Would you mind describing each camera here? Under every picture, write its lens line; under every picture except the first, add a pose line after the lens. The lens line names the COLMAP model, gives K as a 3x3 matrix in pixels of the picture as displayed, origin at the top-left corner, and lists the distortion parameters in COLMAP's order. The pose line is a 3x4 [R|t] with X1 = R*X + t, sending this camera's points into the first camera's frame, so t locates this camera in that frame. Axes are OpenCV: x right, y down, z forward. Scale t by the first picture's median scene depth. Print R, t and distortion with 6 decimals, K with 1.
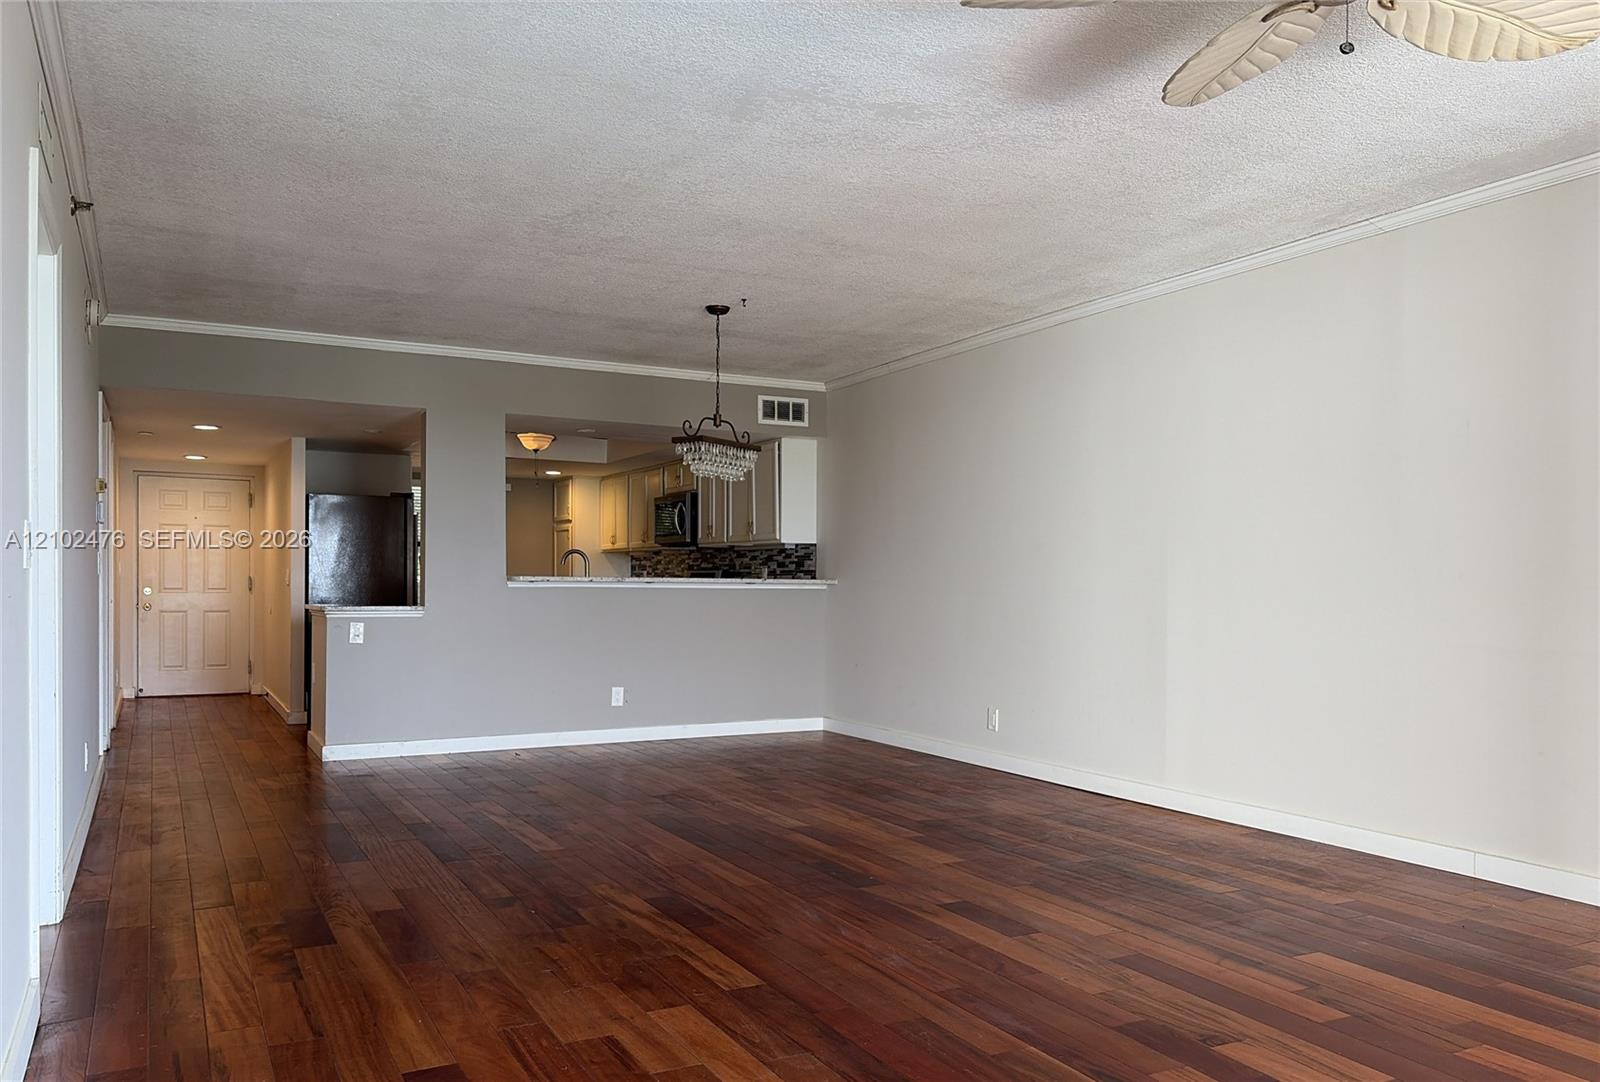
lens RADIAL K [[1188.5, 0, 798.6], [0, 1188.5, 571.7], [0, 0, 1]] dist [0.052308, -0.003813]
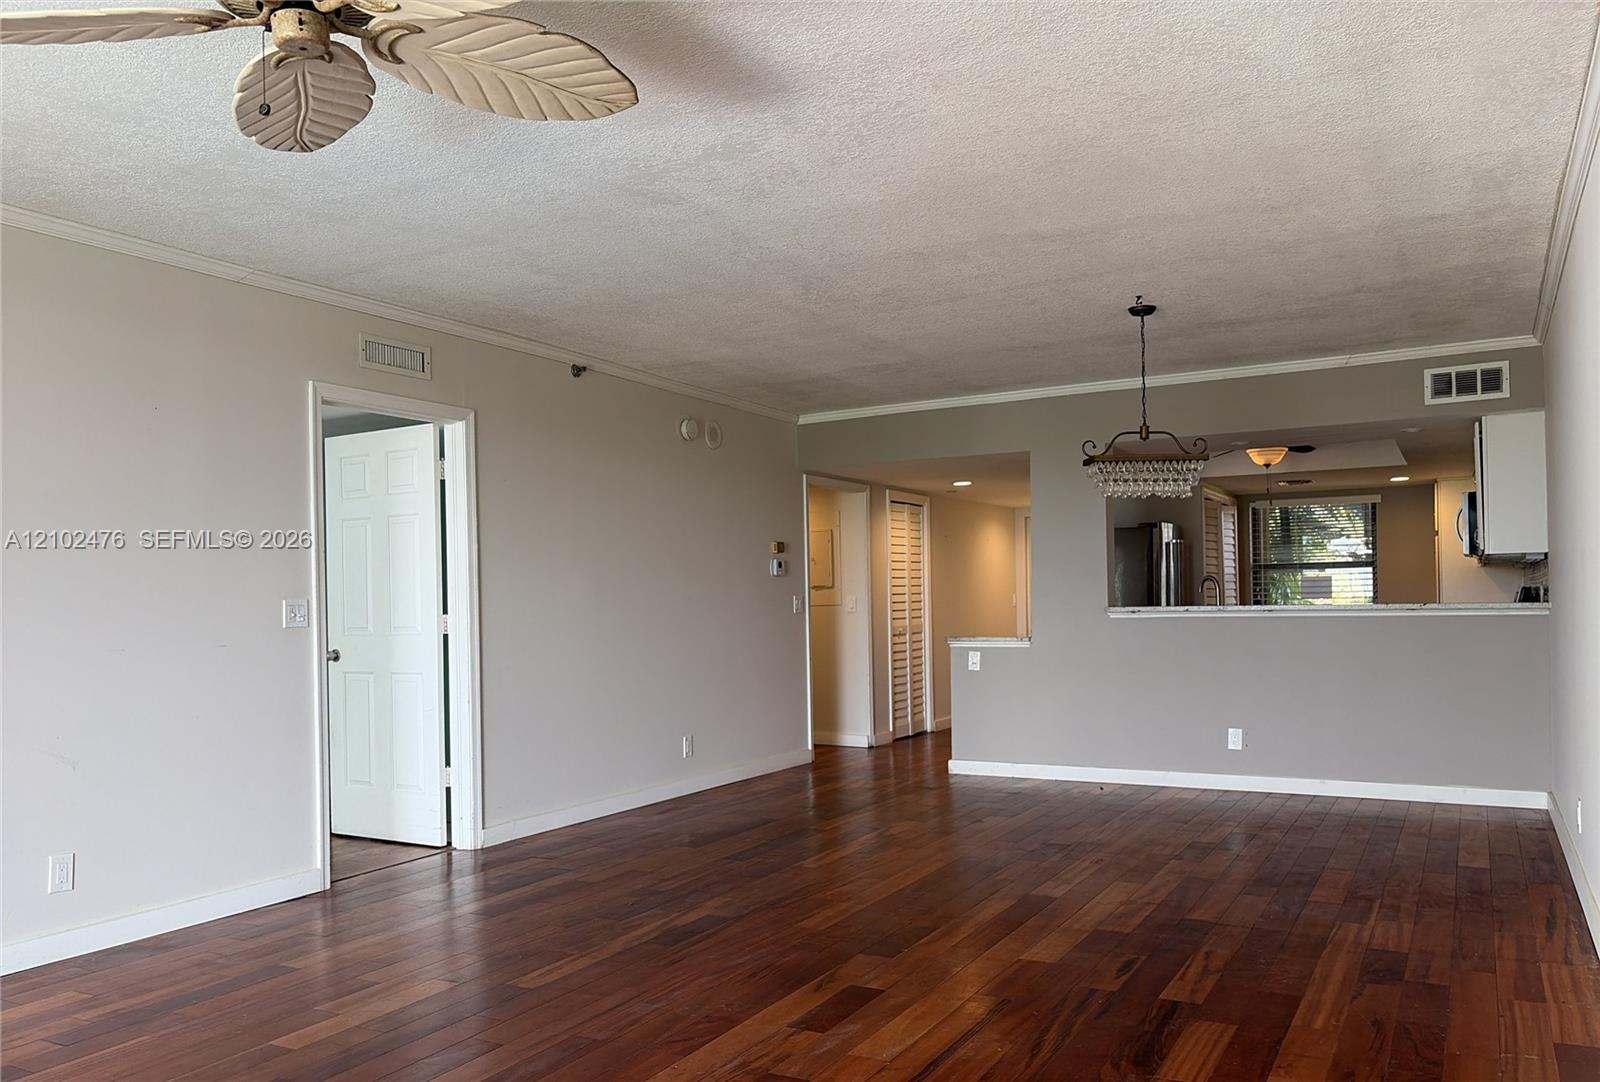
lens RADIAL K [[1188.5, 0, 798.6], [0, 1188.5, 571.7], [0, 0, 1]] dist [0.052308, -0.003813]
pose [[0.555702, -0.039322, -0.830451, 0.462210], [0.028265, 0.999197, -0.028398, -0.004925], [0.830901, -0.007692, 0.556367, 0.251085]]
